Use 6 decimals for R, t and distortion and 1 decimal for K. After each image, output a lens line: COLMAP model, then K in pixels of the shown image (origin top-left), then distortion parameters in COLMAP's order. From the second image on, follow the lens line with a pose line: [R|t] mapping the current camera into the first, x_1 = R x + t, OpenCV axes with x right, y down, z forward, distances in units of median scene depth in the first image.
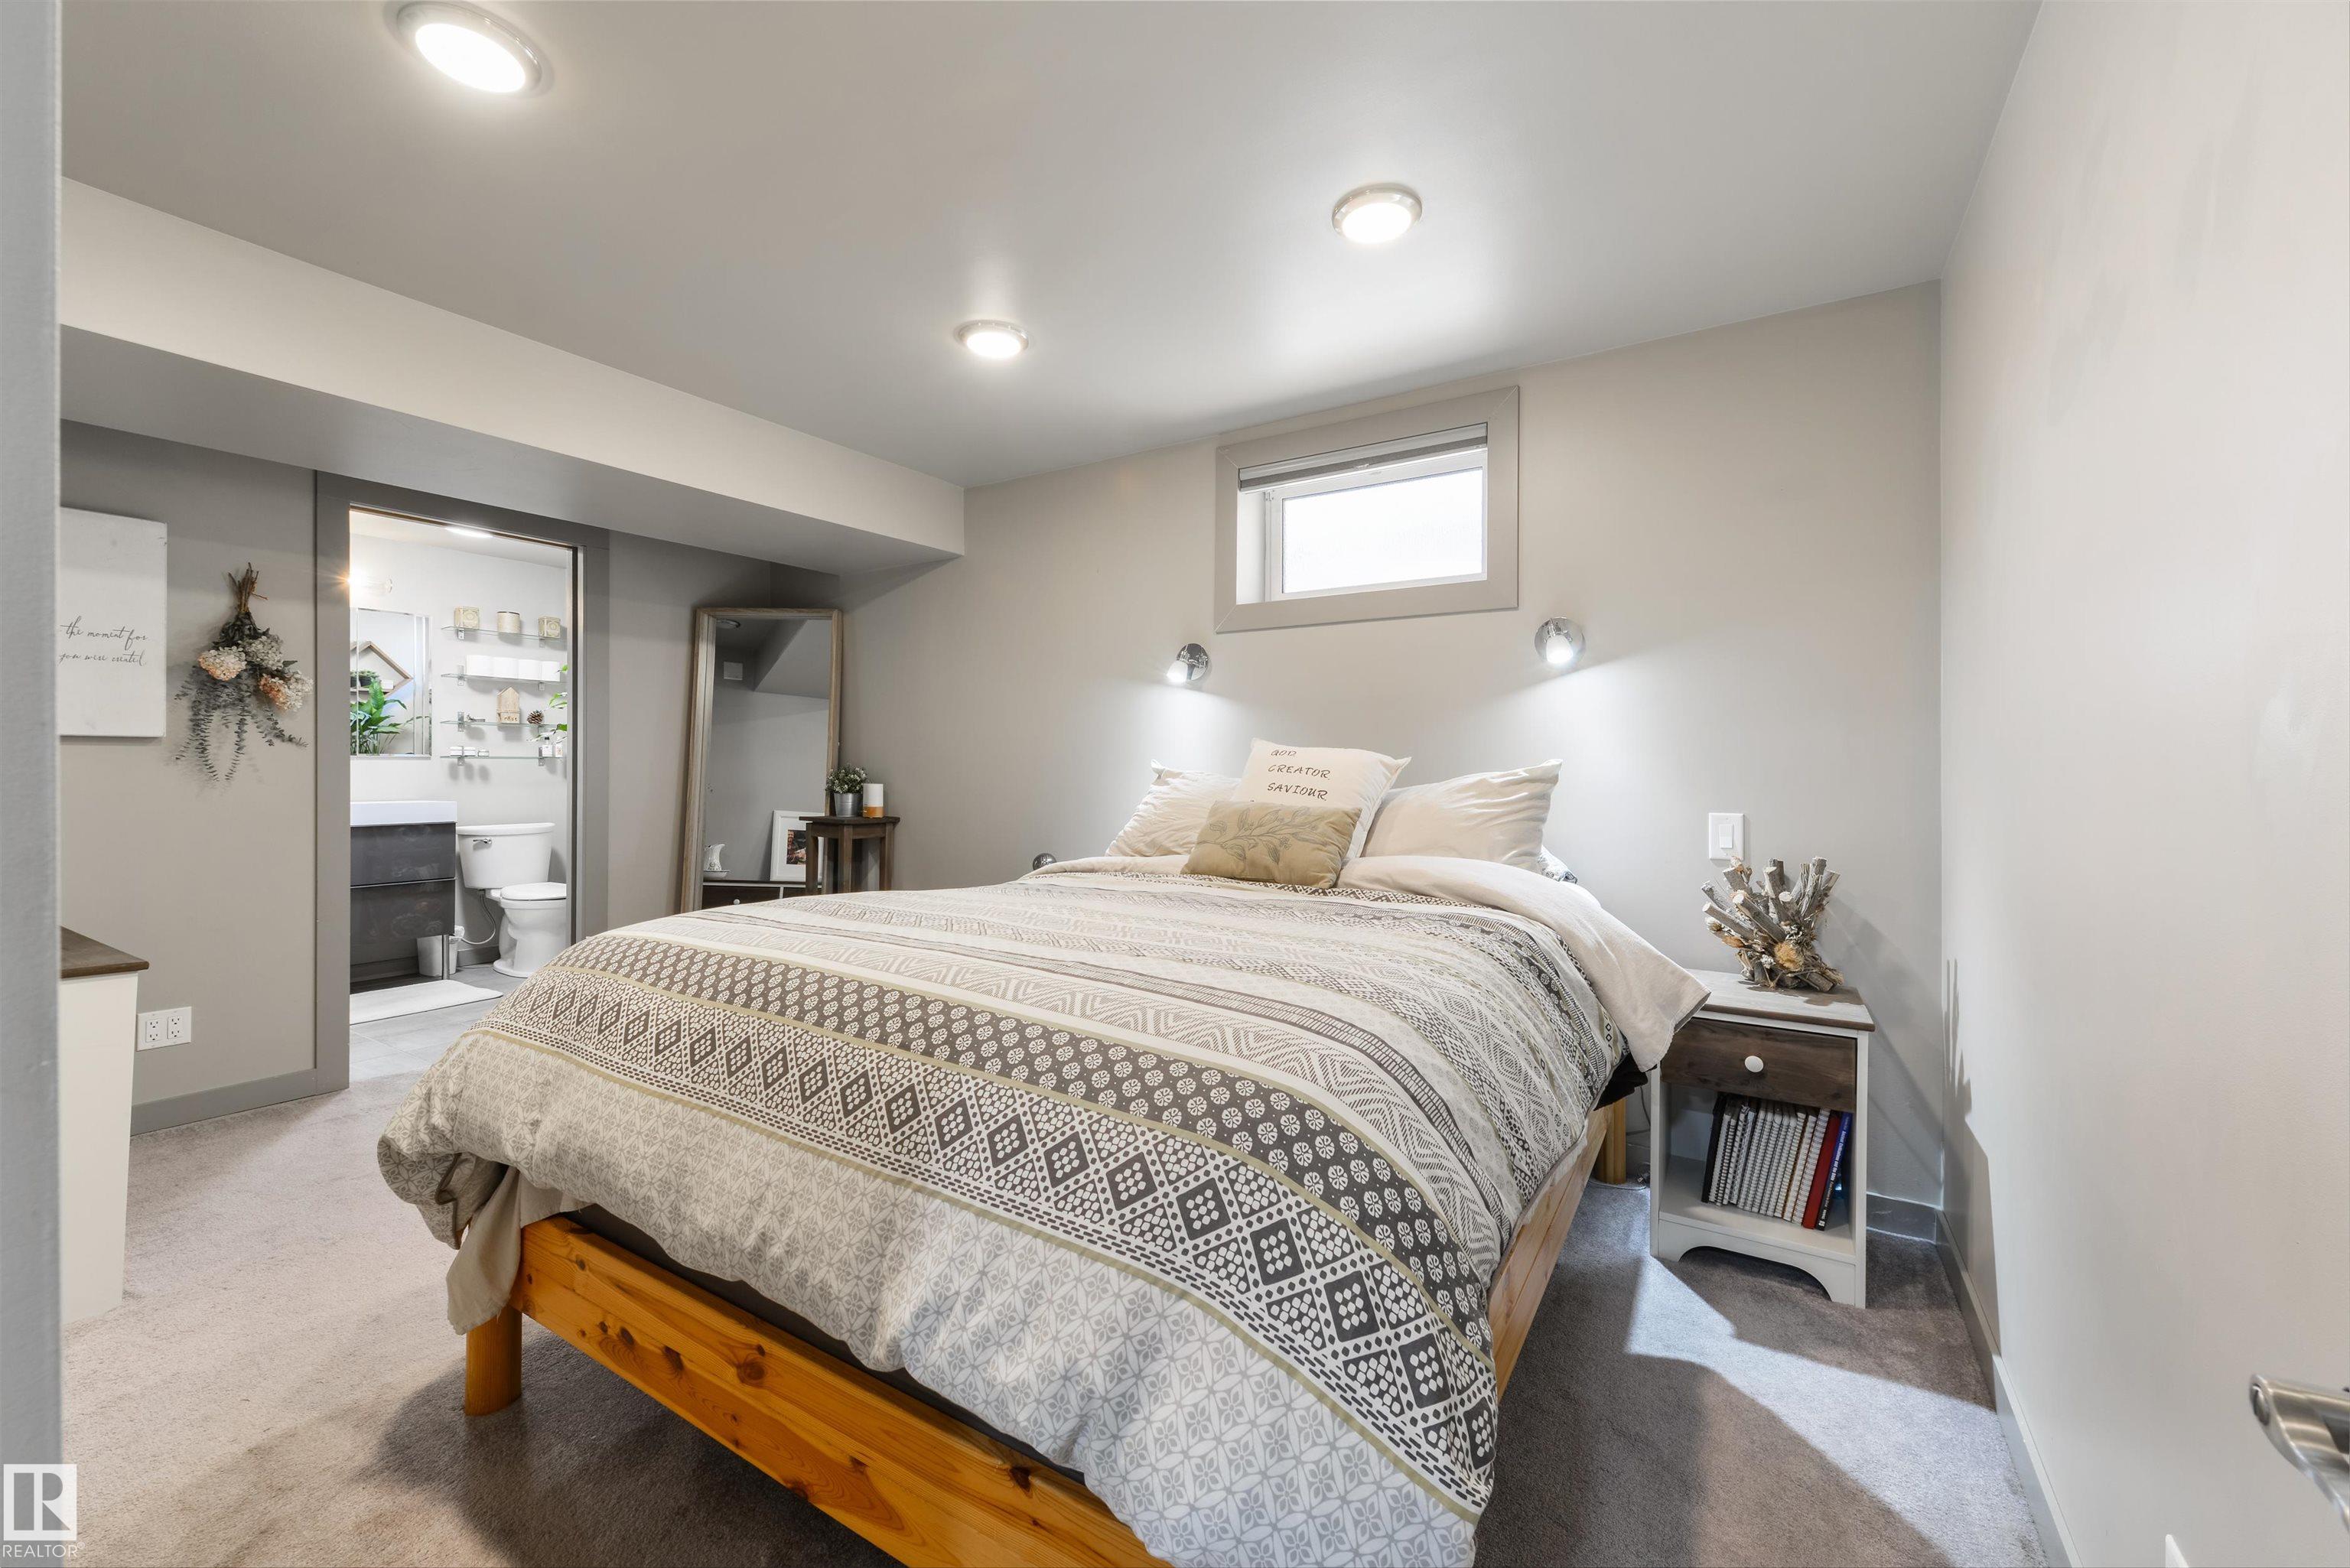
lens RADIAL K [[924.8, 0, 1171.9], [0, 924.8, 770.3], [0, 0, 1]] dist [0.001197, -0.002183]
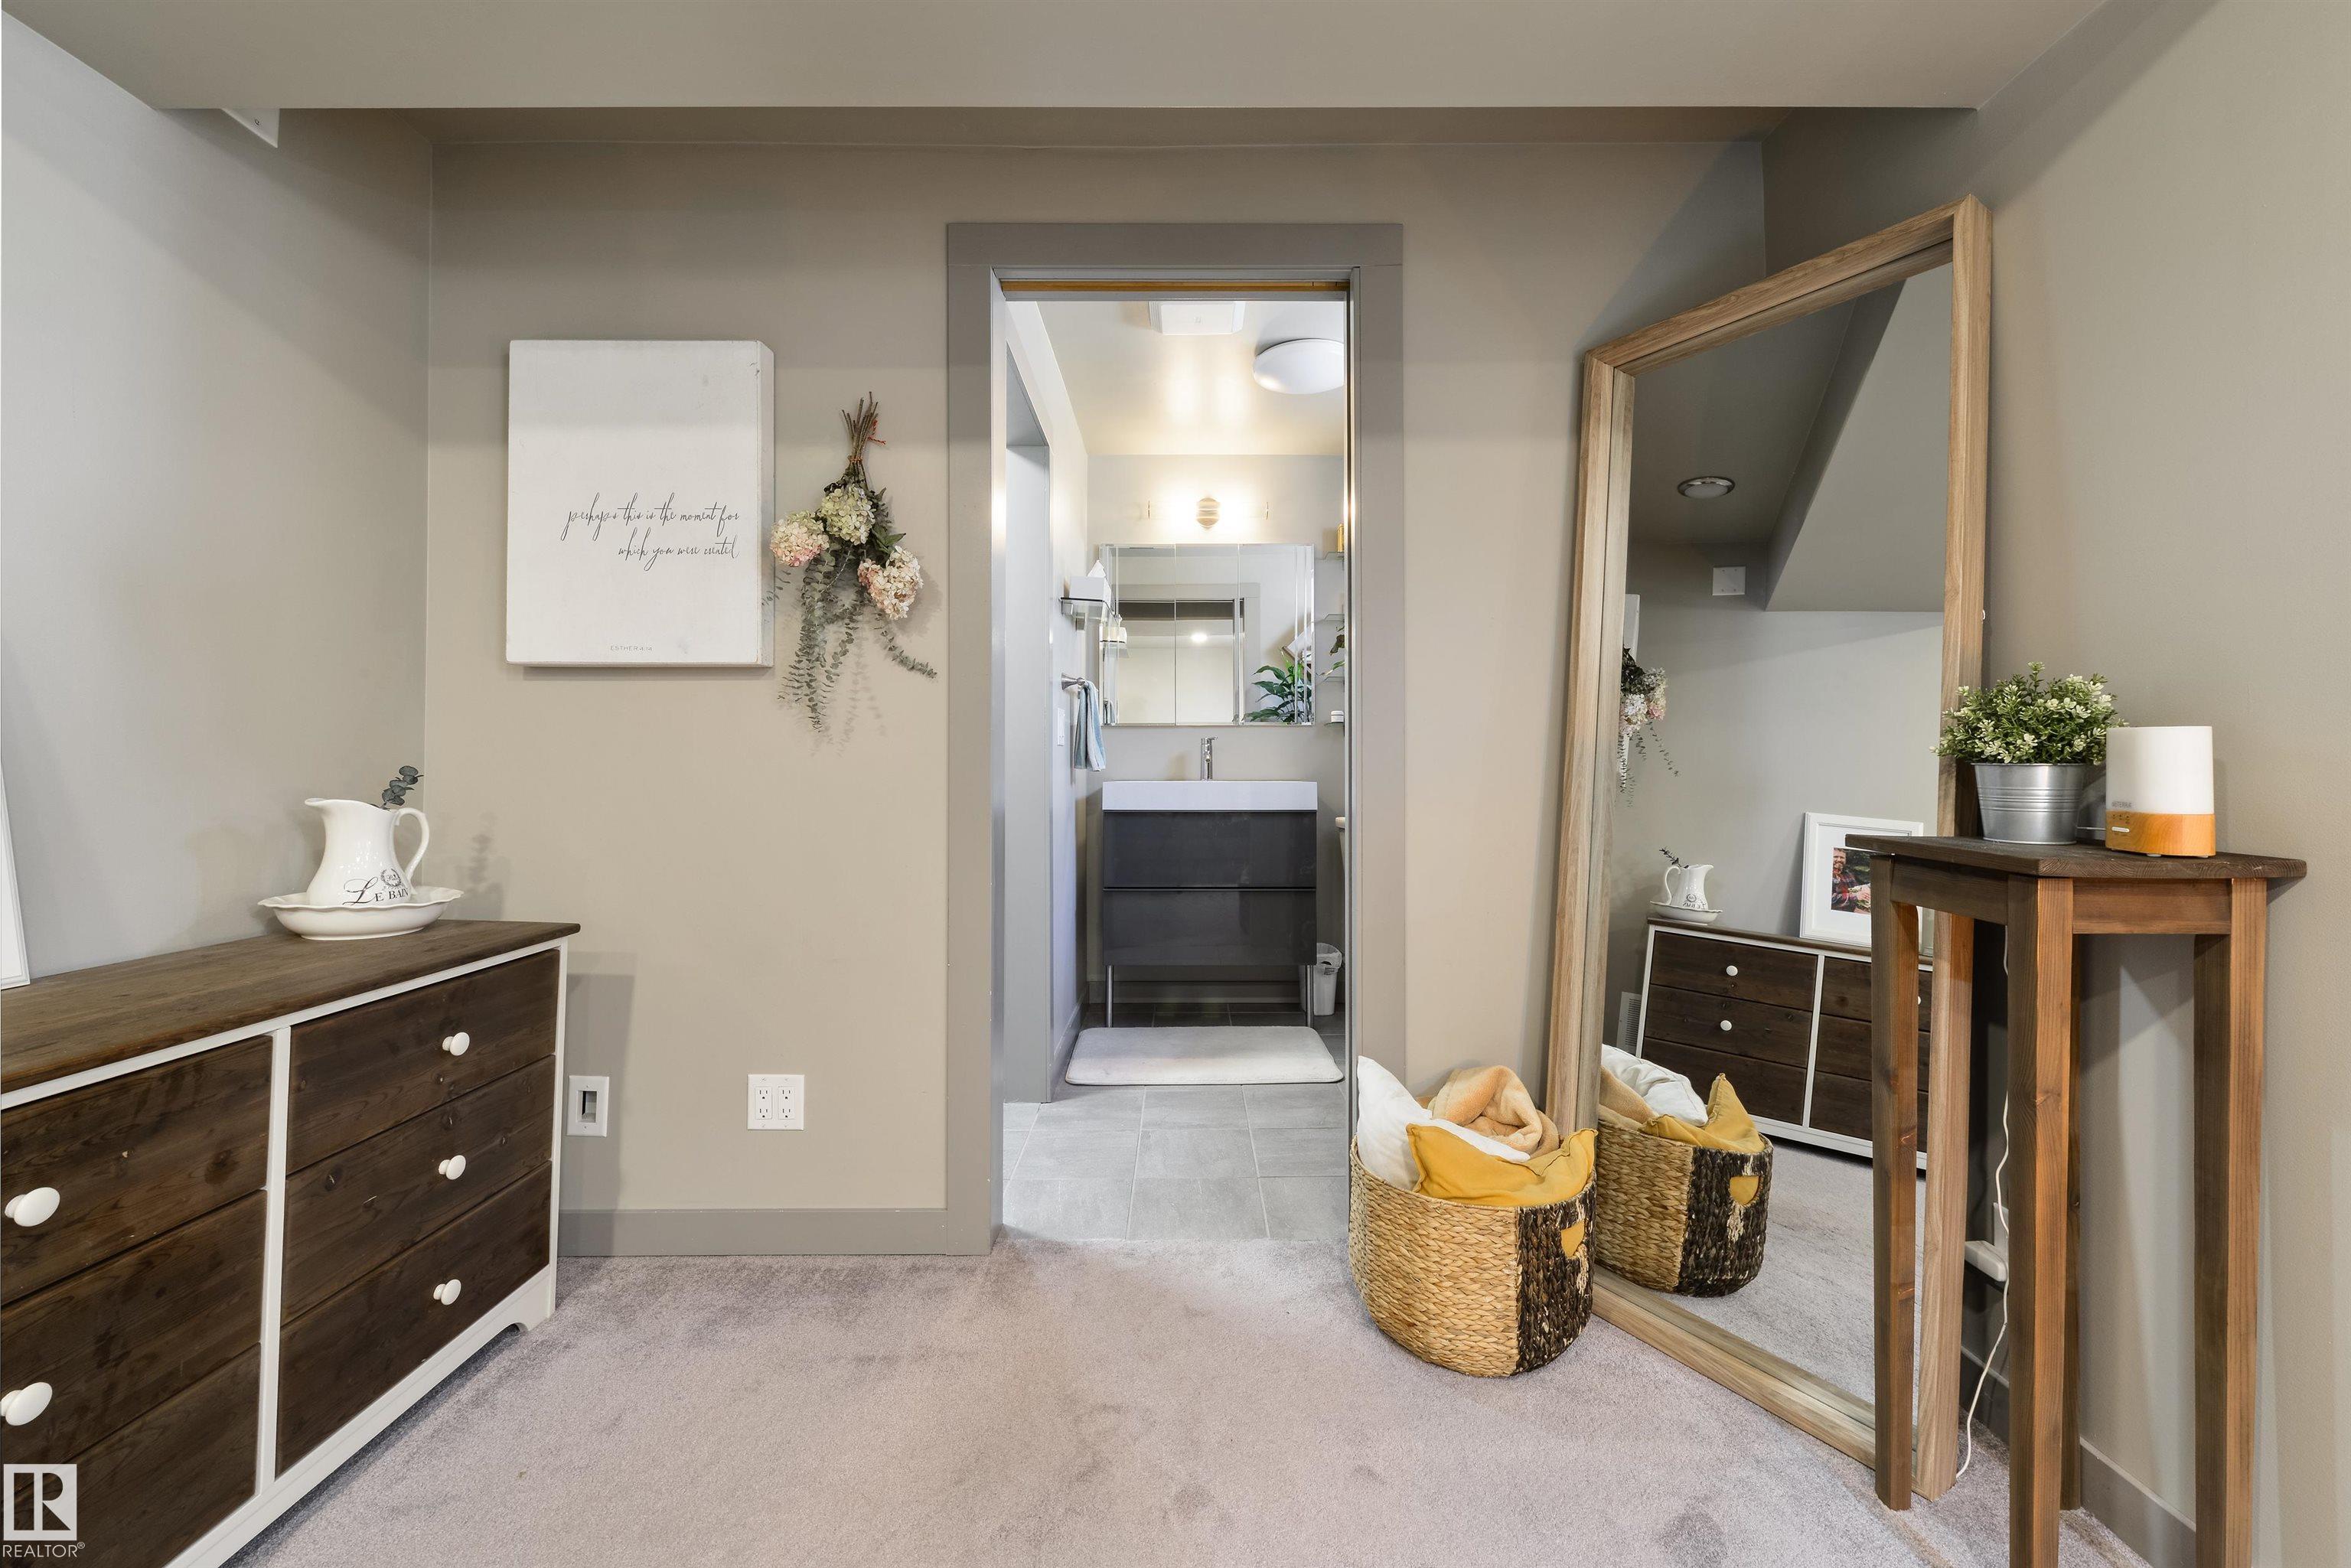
lens RADIAL K [[925.2, 0, 1204.7], [0, 925.2, 750.5], [0, 0, 1]] dist [0.001197, -0.002183]
pose [[0.541537, -0.015350, -0.840537, -0.206915], [0.000507, 0.999839, -0.017932, 0.021664], [0.840677, 0.009285, 0.541458, 0.520377]]
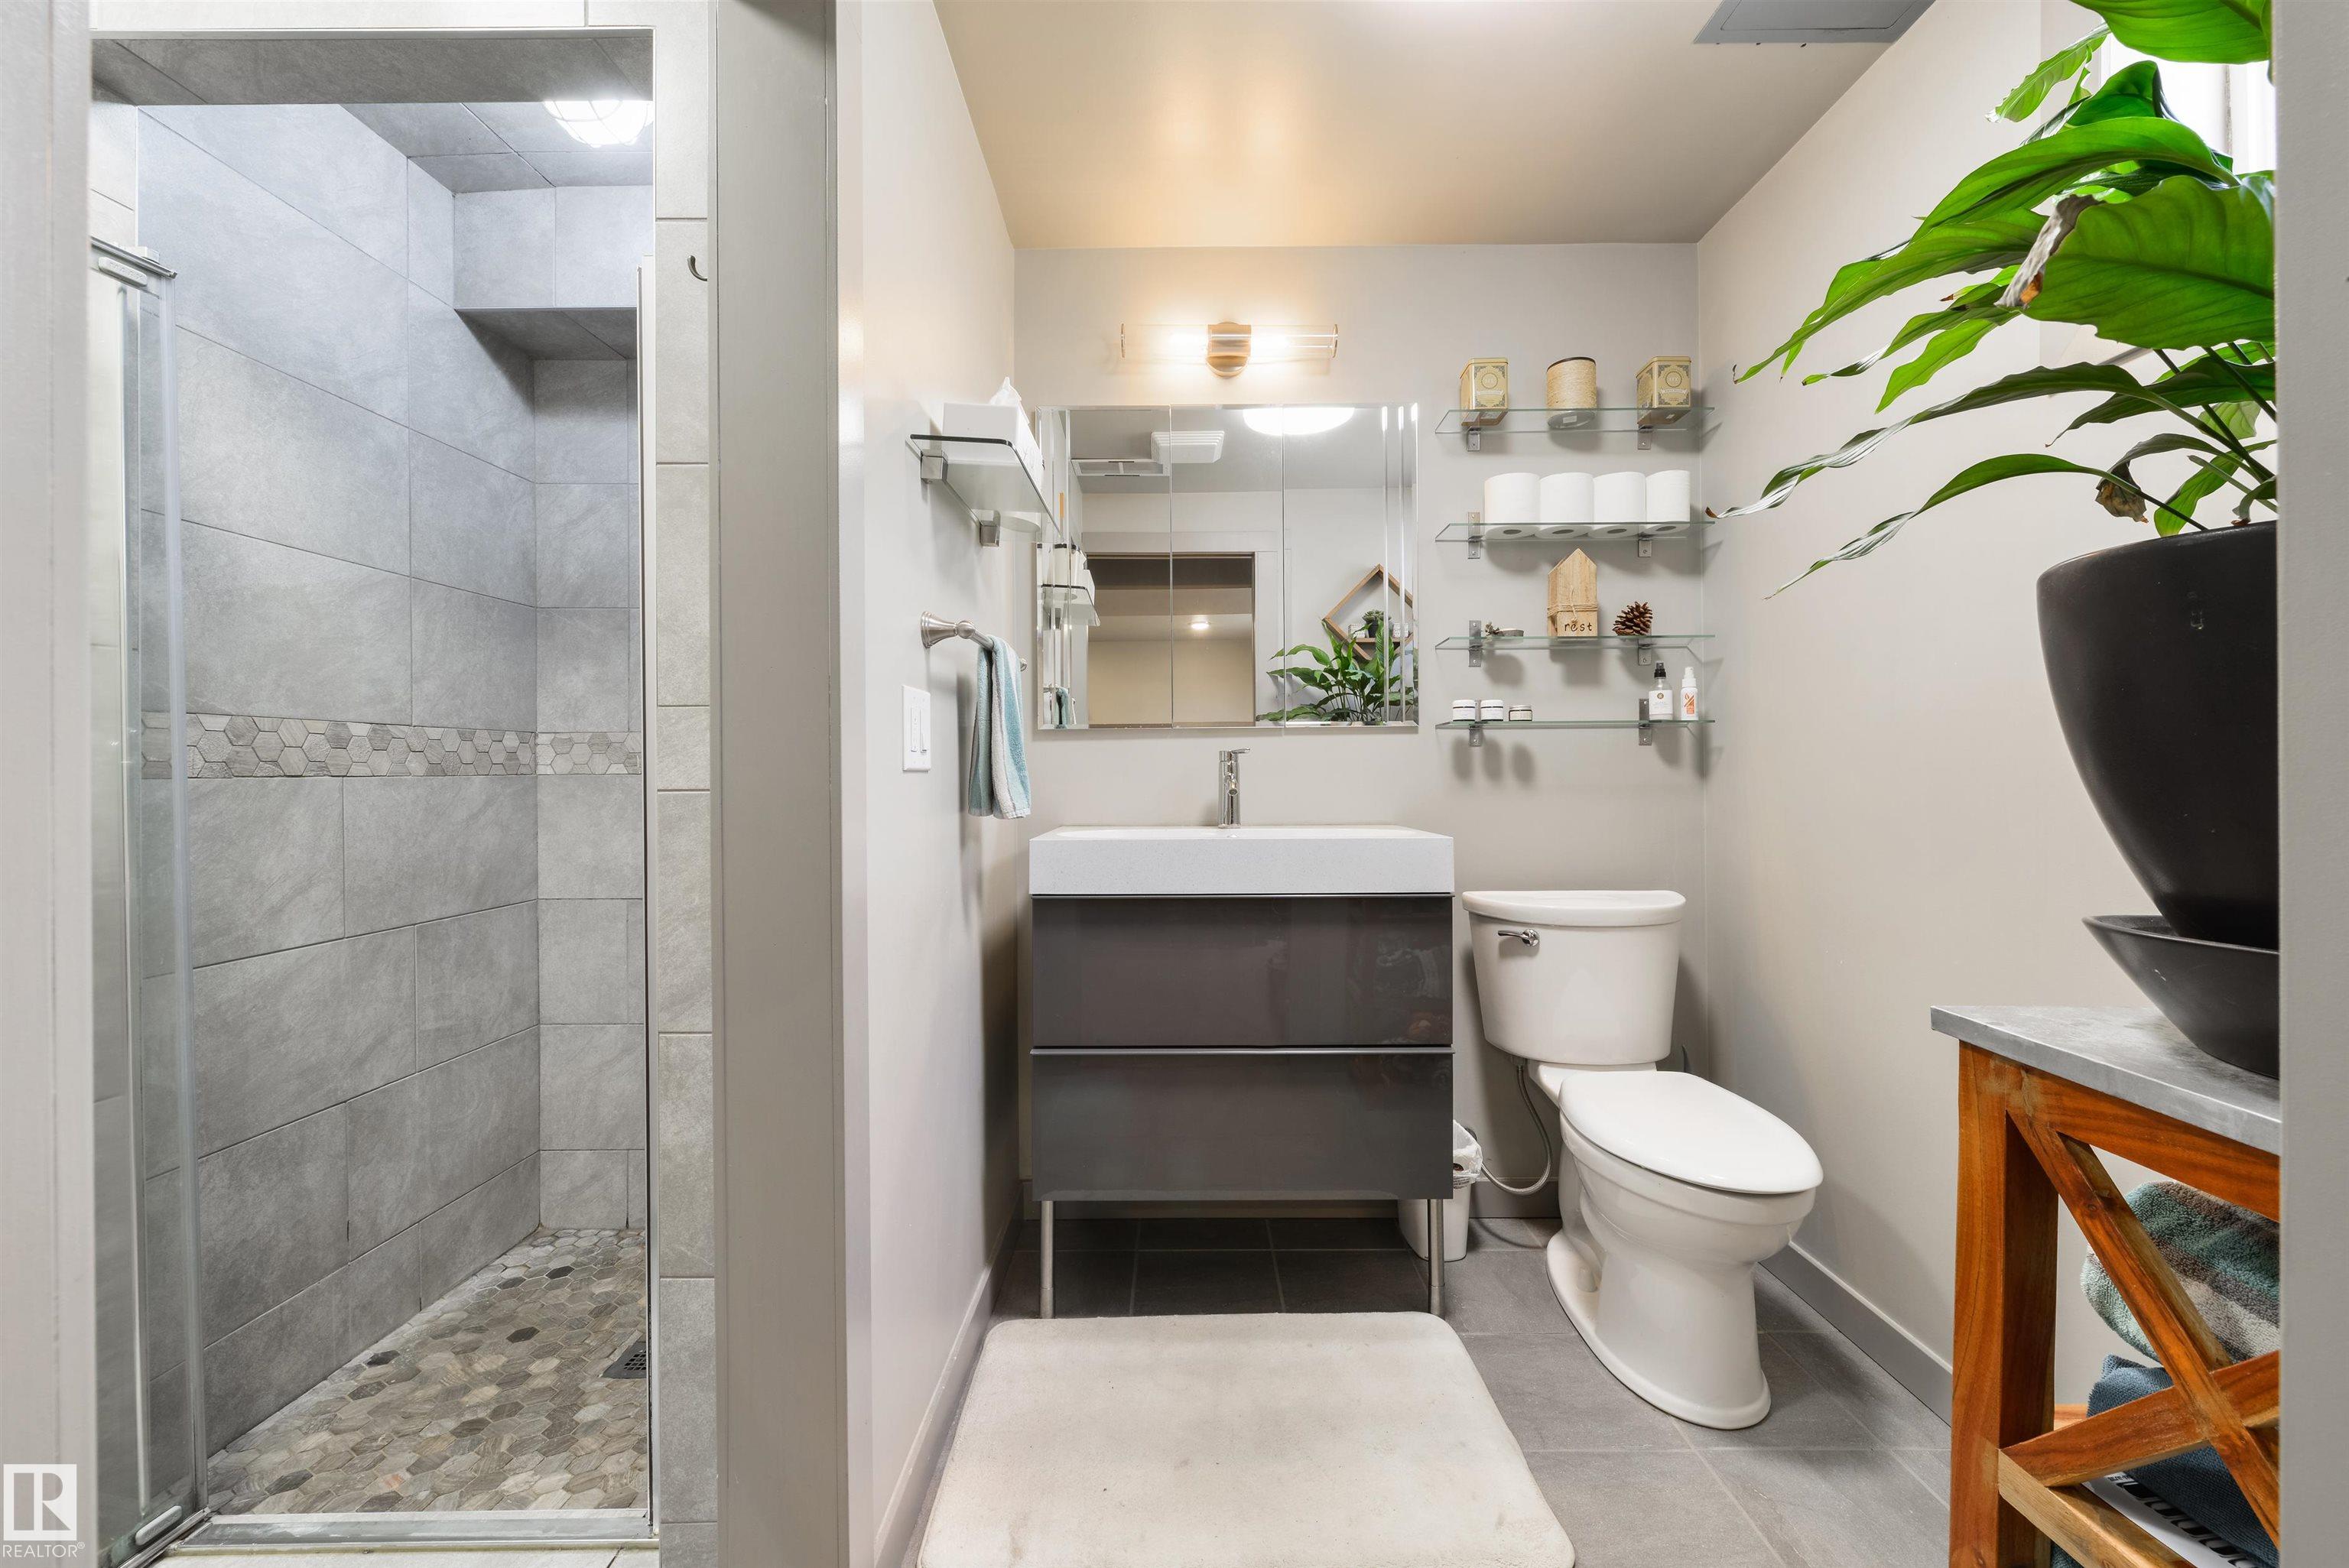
lens RADIAL K [[924.4, 0, 1176.9], [0, 924.4, 773.9], [0, 0, 1]] dist [0.001197, -0.002183]
pose [[0.523103, -0.006619, -0.852244, -0.503824], [0.004594, 0.999977, -0.004946, 0.009965], [0.852257, -0.001328, 0.523121, 0.696332]]
